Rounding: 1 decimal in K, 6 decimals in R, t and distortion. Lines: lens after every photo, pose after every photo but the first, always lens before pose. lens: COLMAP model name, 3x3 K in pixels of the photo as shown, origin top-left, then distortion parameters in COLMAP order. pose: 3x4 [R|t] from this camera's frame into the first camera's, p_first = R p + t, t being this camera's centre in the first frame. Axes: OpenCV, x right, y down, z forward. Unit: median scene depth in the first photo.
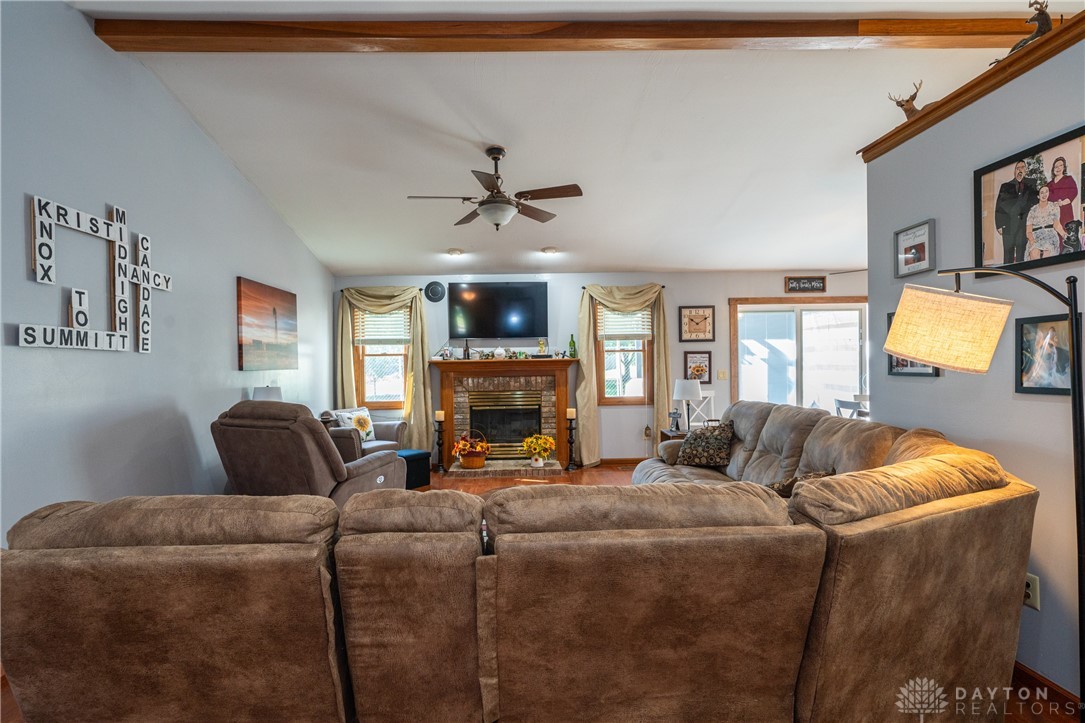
lens RADIAL K [[552.1, 0, 526.4], [0, 552.1, 369.0], [0, 0, 1]] dist [0.001358, 0.001810]
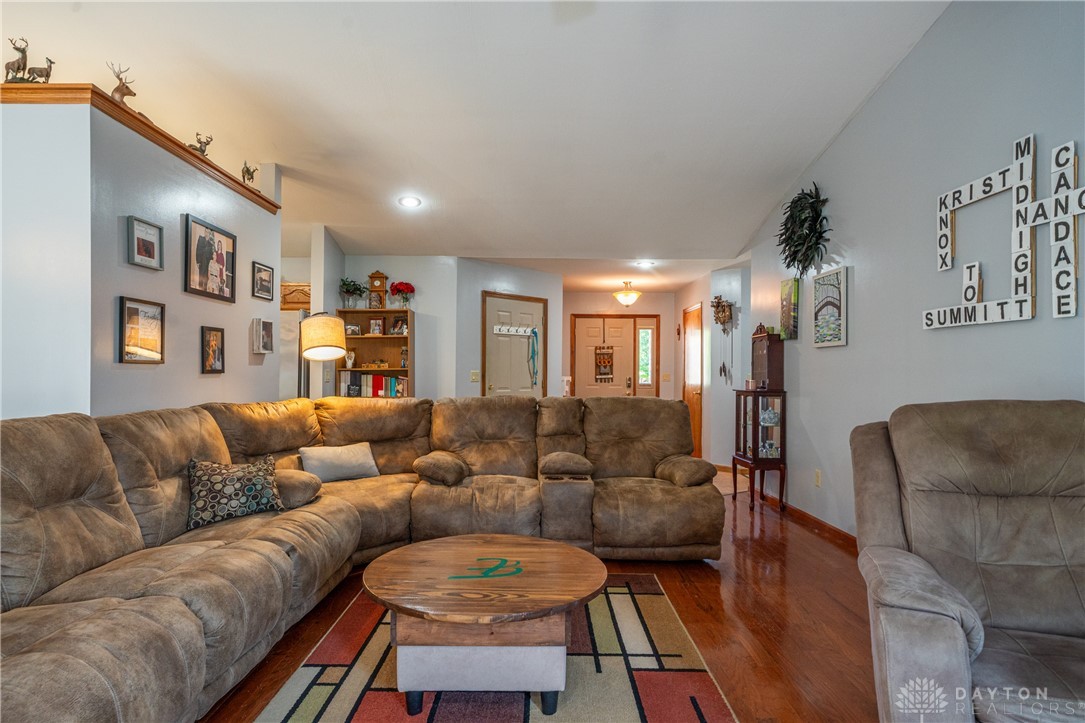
lens RADIAL K [[604.8, 0, 537.3], [0, 604.8, 366.8], [0, 0, 1]] dist [0.002501, 0.000093]
pose [[-0.999863, 0.012664, 0.010693, -0.049826], [0.012657, 0.999920, -0.000738, 0.025459], [-0.010702, -0.000603, -0.999943, 1.851602]]
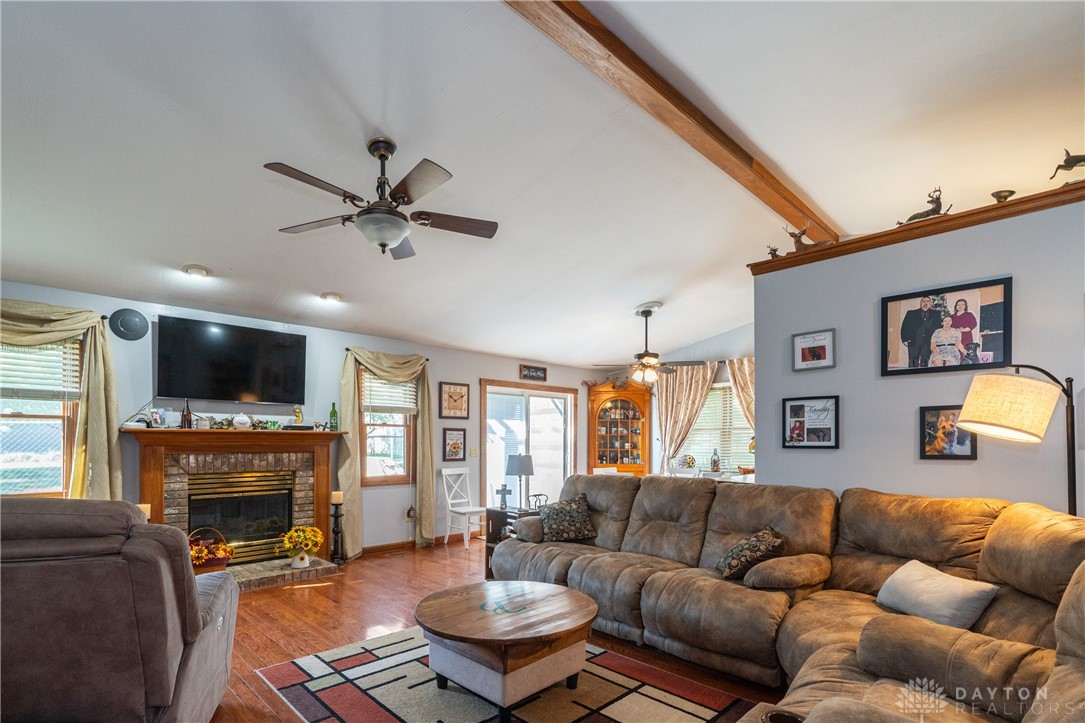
lens RADIAL K [[523.5, 0, 527.1], [0, 523.5, 443.0], [0, 0, 1]] dist [-0.004544, 0.000871]
pose [[0.734914, 0.016022, 0.677971, -0.523807], [-0.006202, 0.999838, -0.016906, 0.021366], [-0.678132, 0.008220, 0.734895, 0.481018]]
